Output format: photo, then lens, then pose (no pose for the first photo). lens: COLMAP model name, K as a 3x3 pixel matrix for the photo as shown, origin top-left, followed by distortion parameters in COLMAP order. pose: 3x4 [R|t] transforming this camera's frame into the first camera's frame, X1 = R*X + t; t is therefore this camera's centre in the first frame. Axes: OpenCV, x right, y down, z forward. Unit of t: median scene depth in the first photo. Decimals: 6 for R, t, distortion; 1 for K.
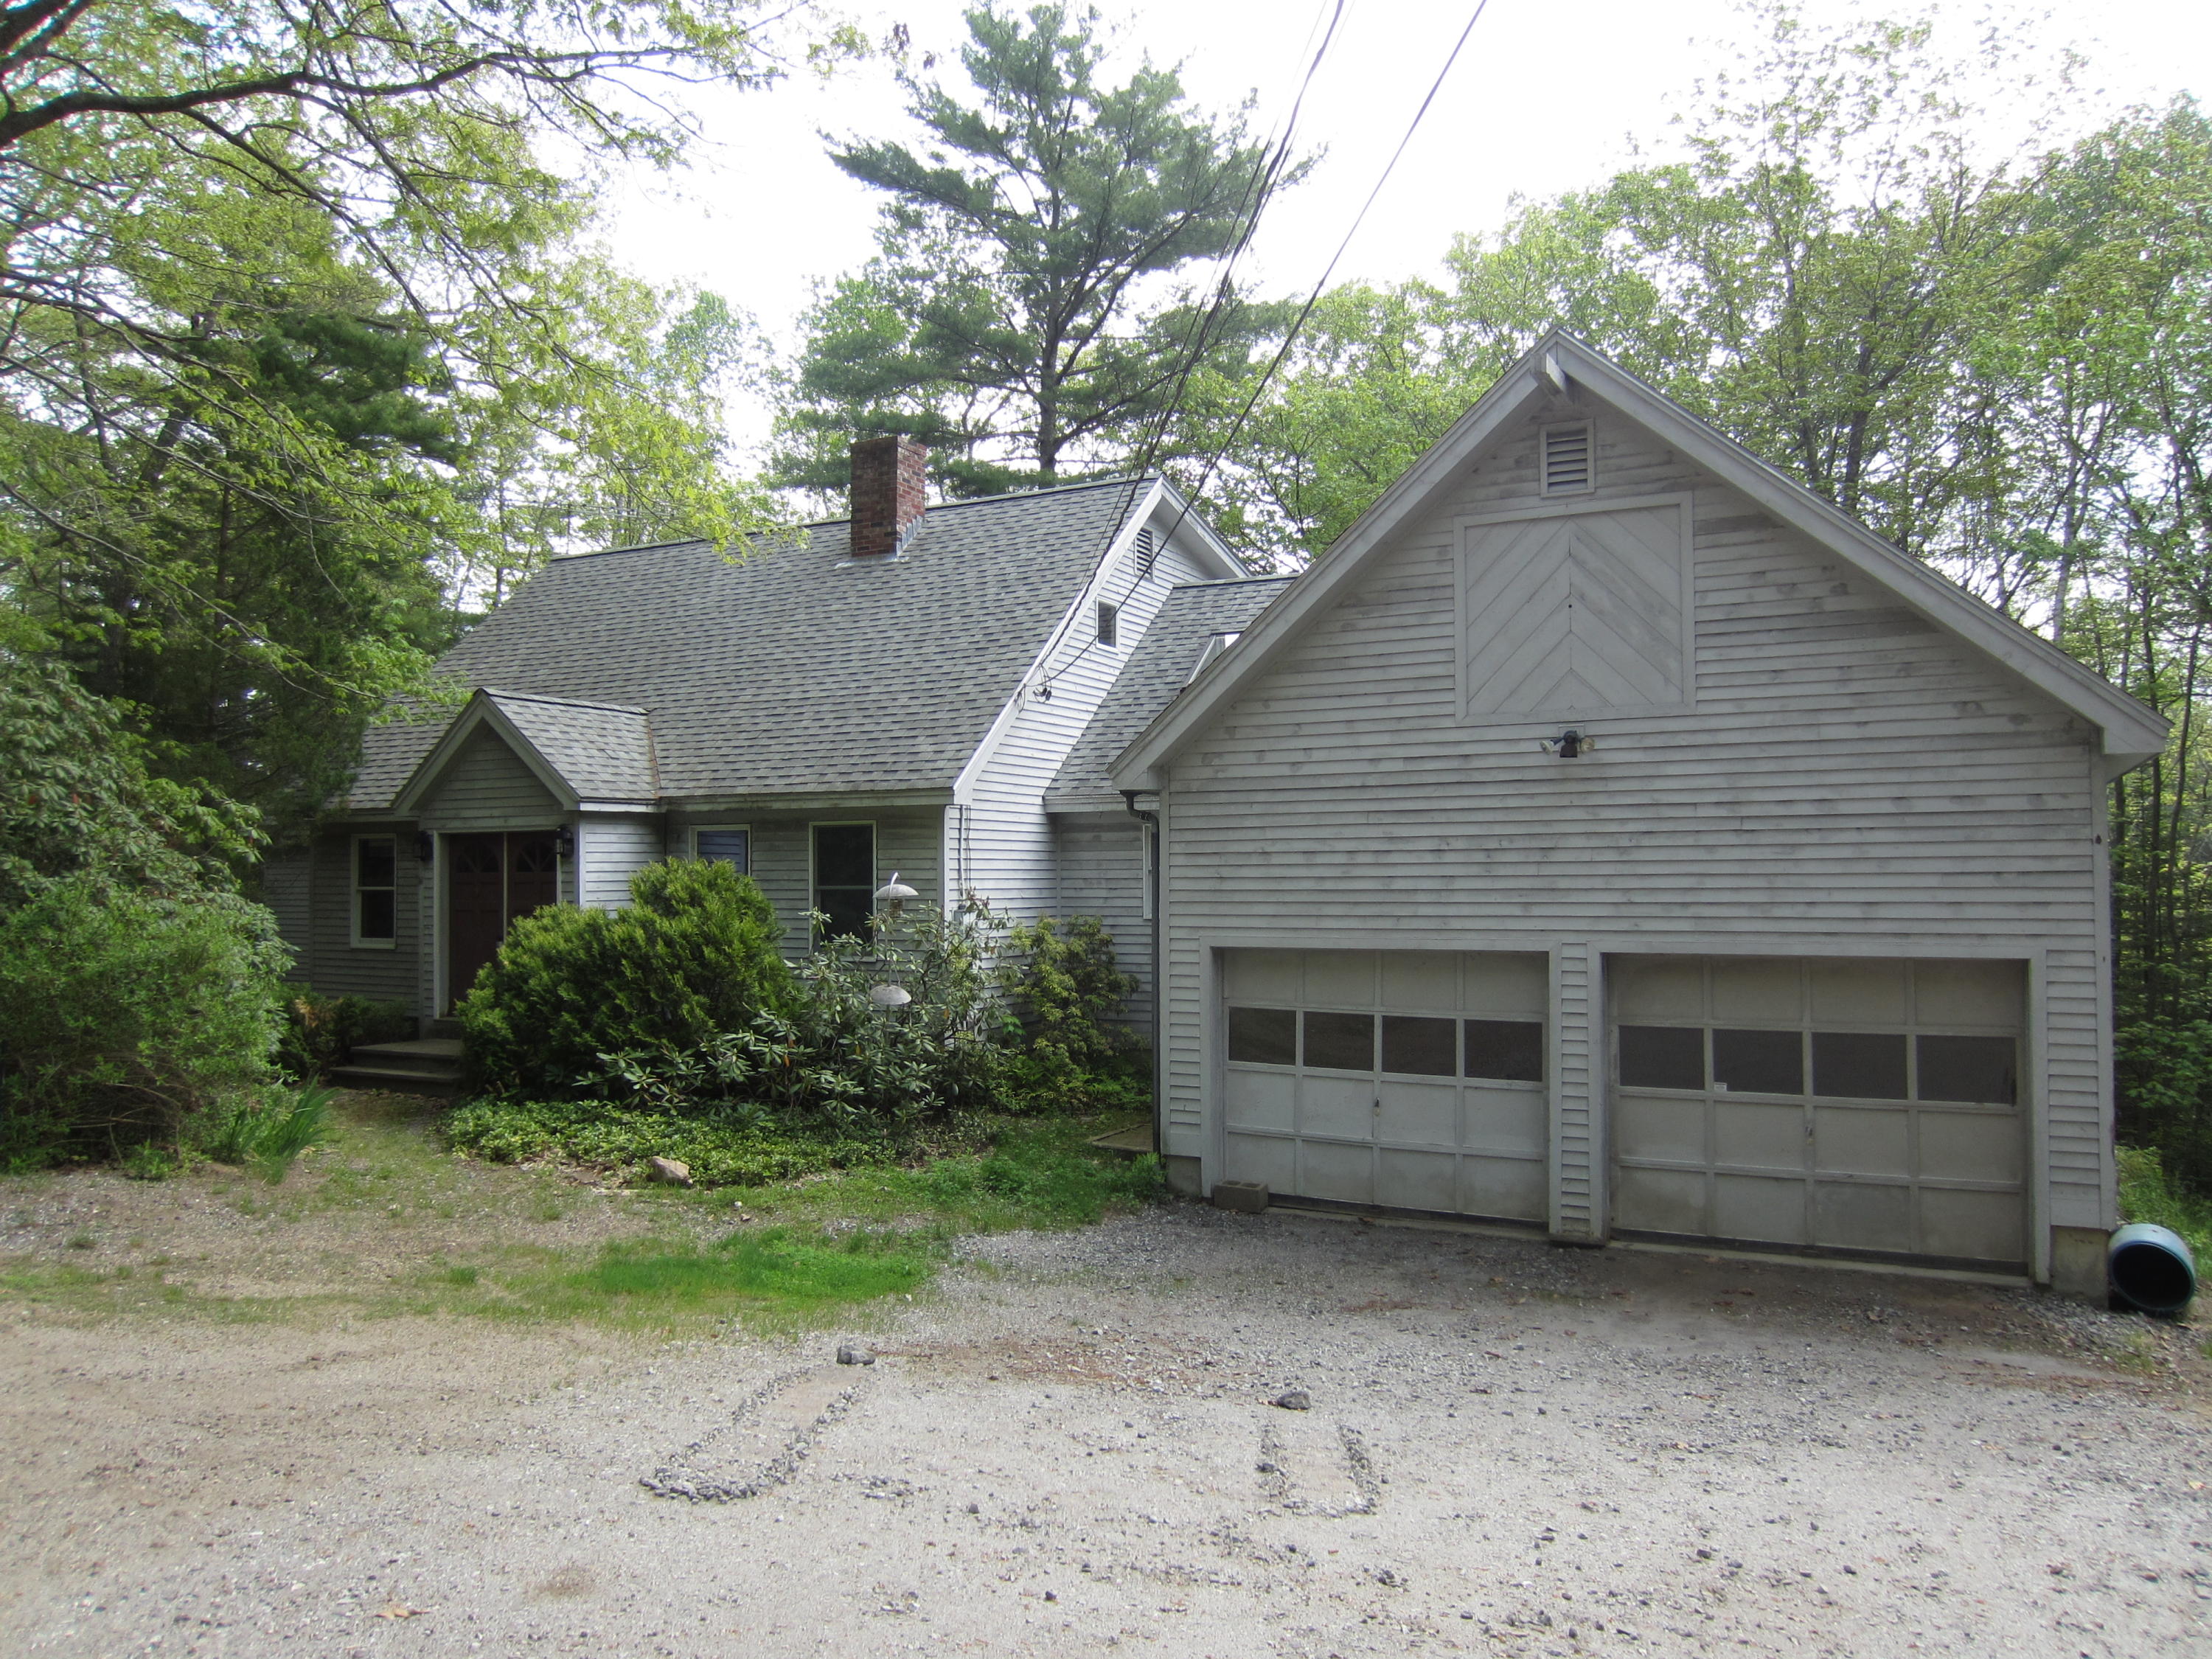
lens RADIAL K [[1579.6, 0, 1107.8], [0, 1579.6, 835.8], [0, 0, 1]] dist [-0.033691, 0.002941]
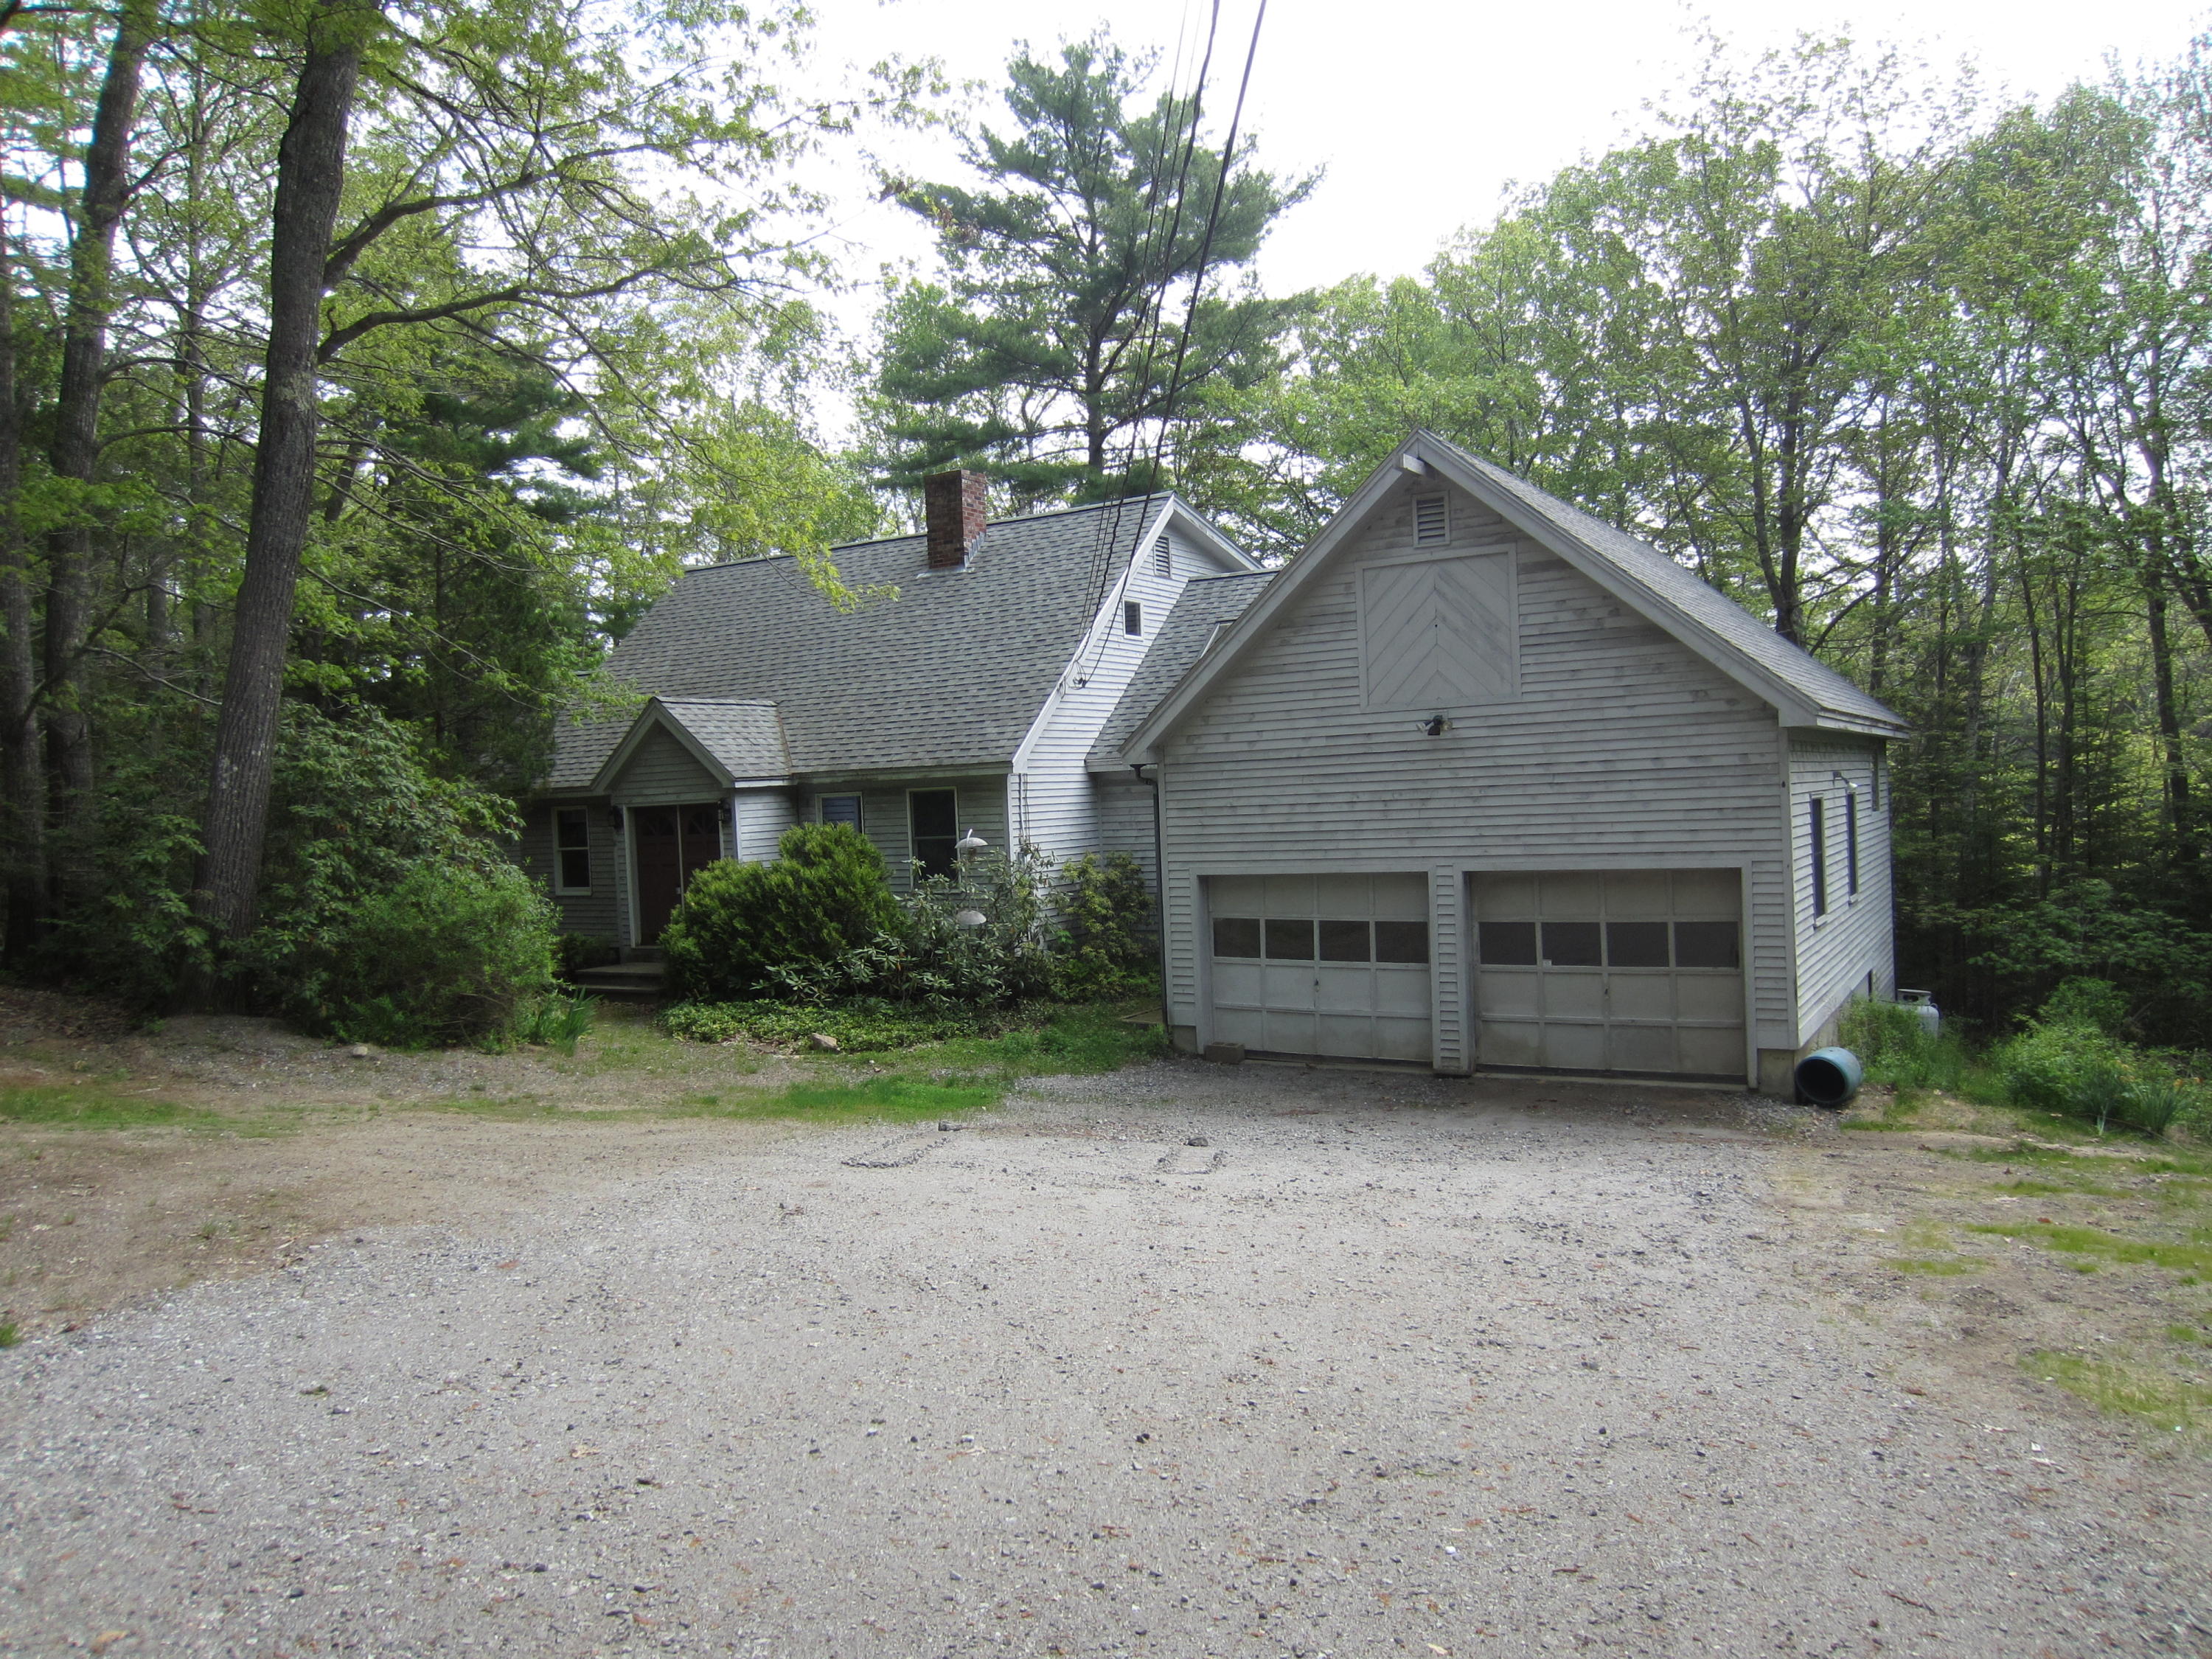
lens RADIAL K [[1579.6, 0, 1108.2], [0, 1579.6, 829.9], [0, 0, 1]] dist [-0.033691, 0.002941]
pose [[0.997463, -0.037565, -0.060471, 0.064784], [0.040549, 0.997980, 0.048896, -0.036282], [0.058513, -0.051224, 0.996972, -0.345750]]
